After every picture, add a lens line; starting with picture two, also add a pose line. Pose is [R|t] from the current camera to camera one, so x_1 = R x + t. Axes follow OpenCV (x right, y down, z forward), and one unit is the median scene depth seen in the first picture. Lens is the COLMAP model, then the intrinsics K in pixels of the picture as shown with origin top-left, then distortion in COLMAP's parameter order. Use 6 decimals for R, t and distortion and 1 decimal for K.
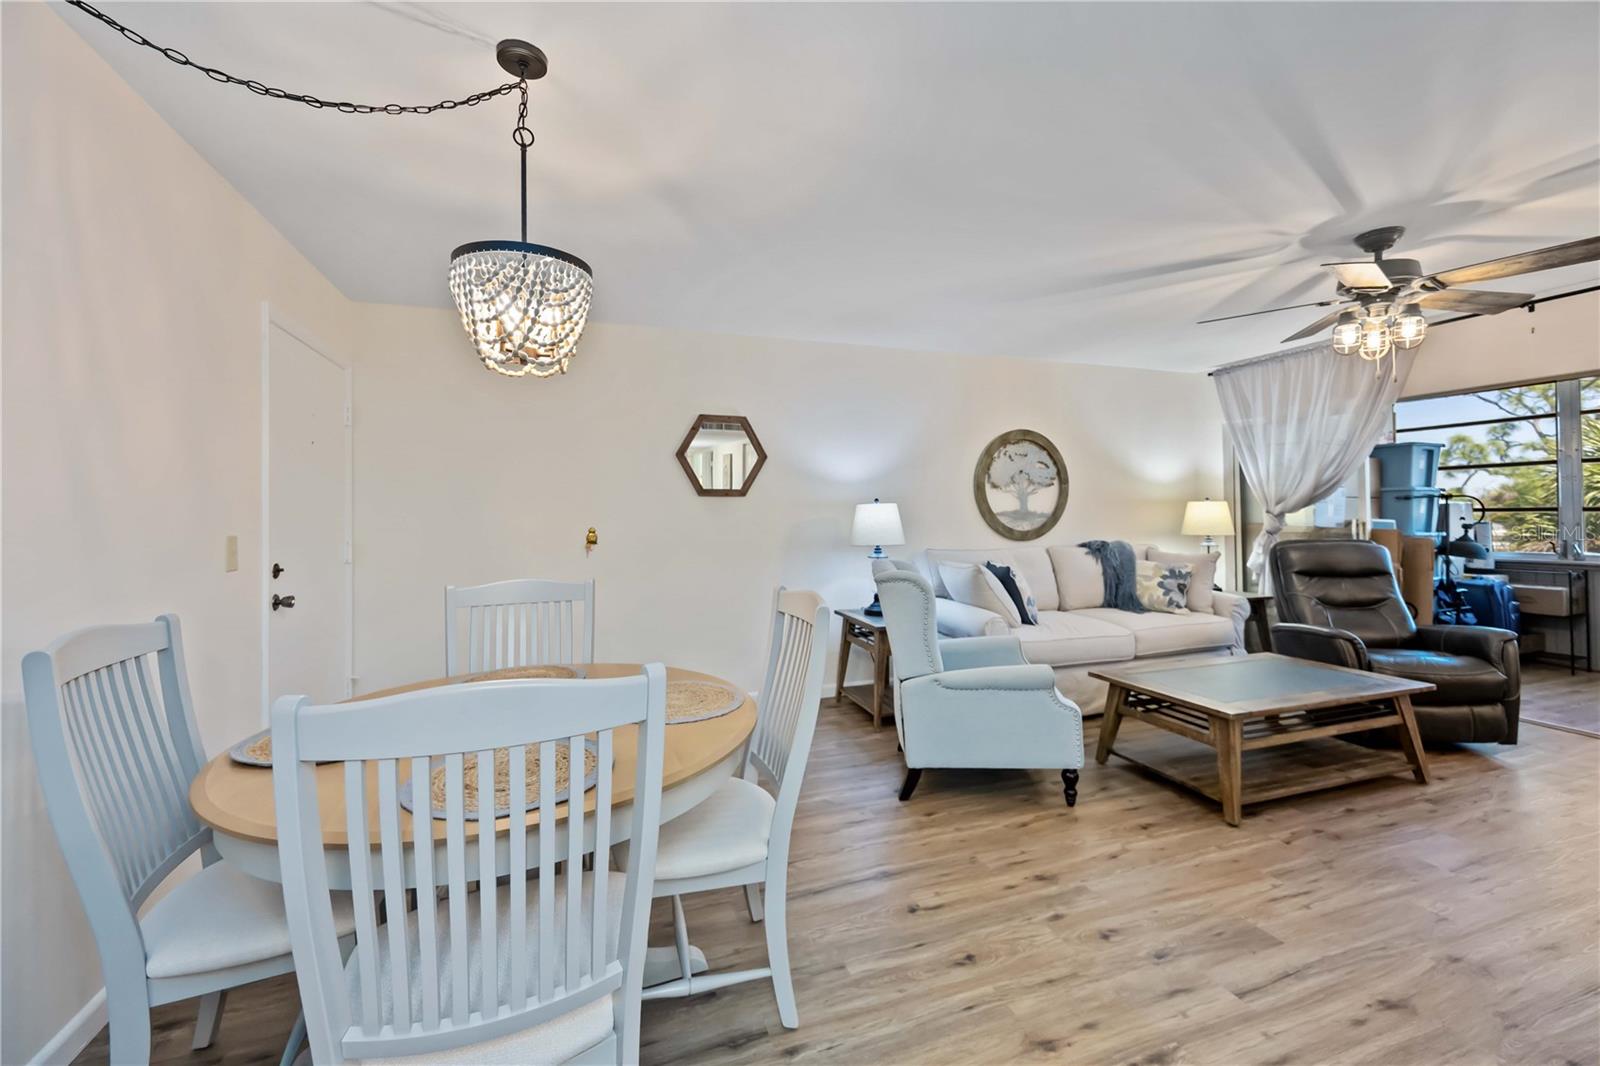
lens RADIAL K [[627.3, 0, 791.3], [0, 627.3, 522.3], [0, 0, 1]] dist [-0.000694, -0.000050]
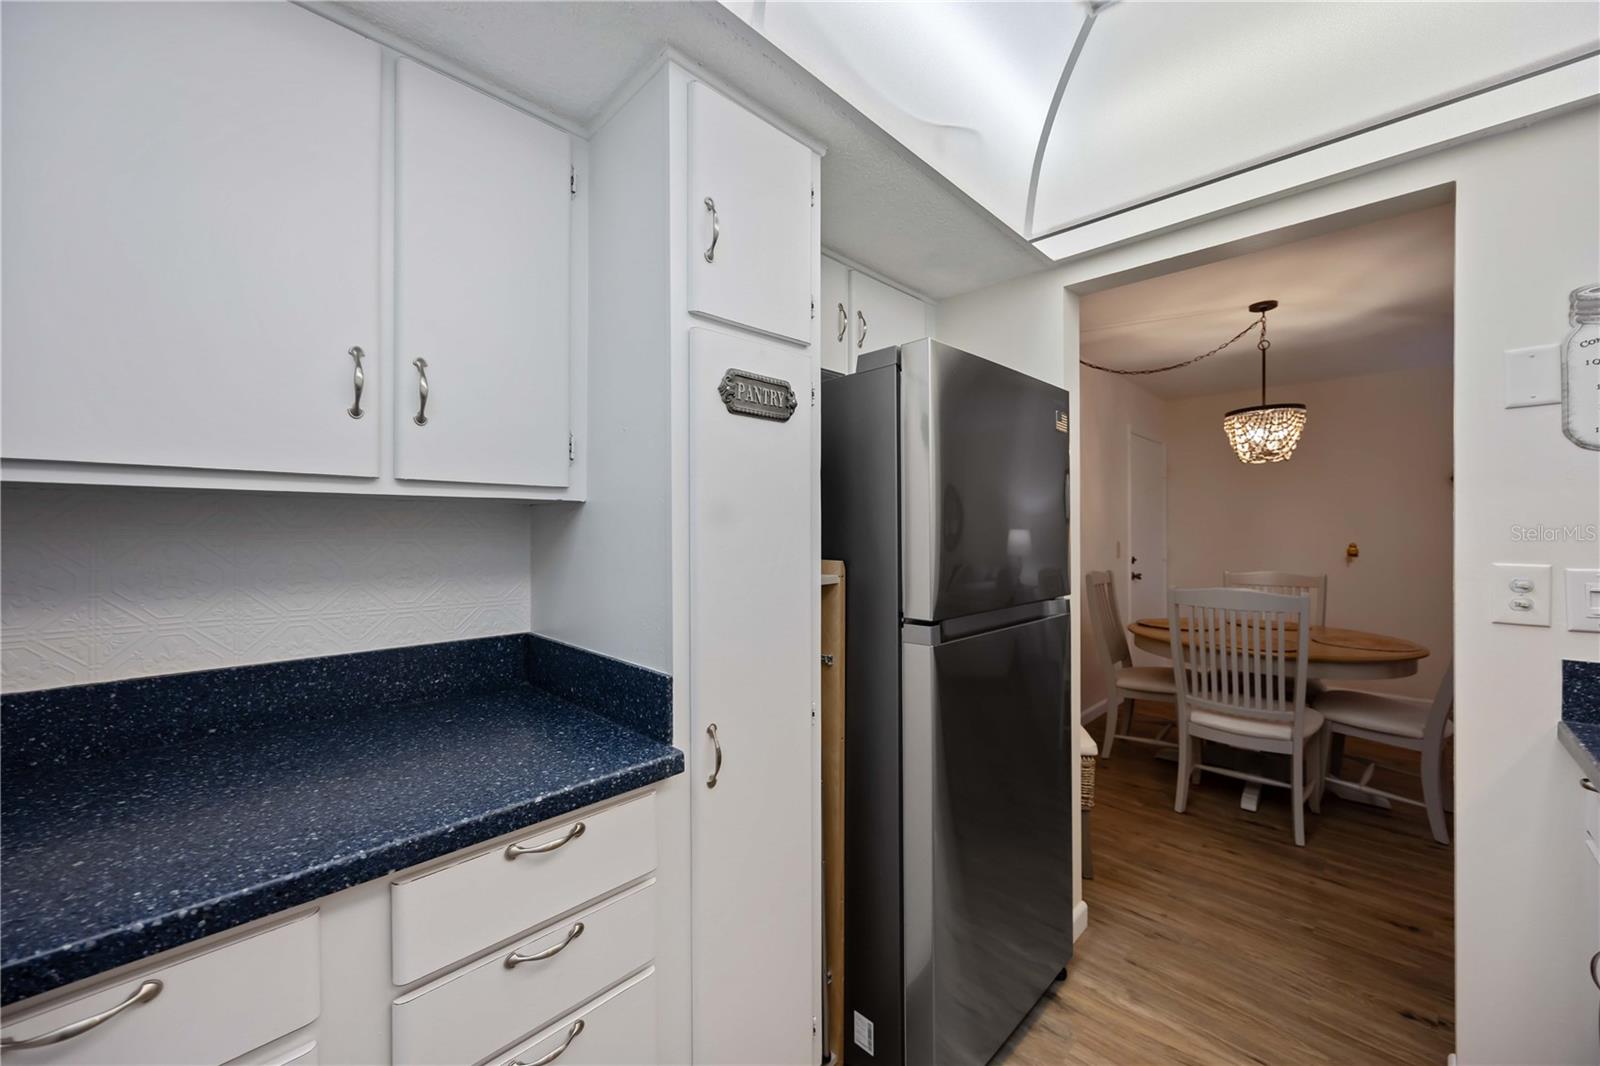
lens RADIAL K [[627.3, 0, 791.3], [0, 627.3, 522.3], [0, 0, 1]] dist [-0.000694, -0.000050]
pose [[0.435917, -0.007745, -0.899953, 0.718247], [-0.015272, 0.999755, -0.016002, 0.009466], [0.899857, 0.020720, 0.435692, -1.229757]]
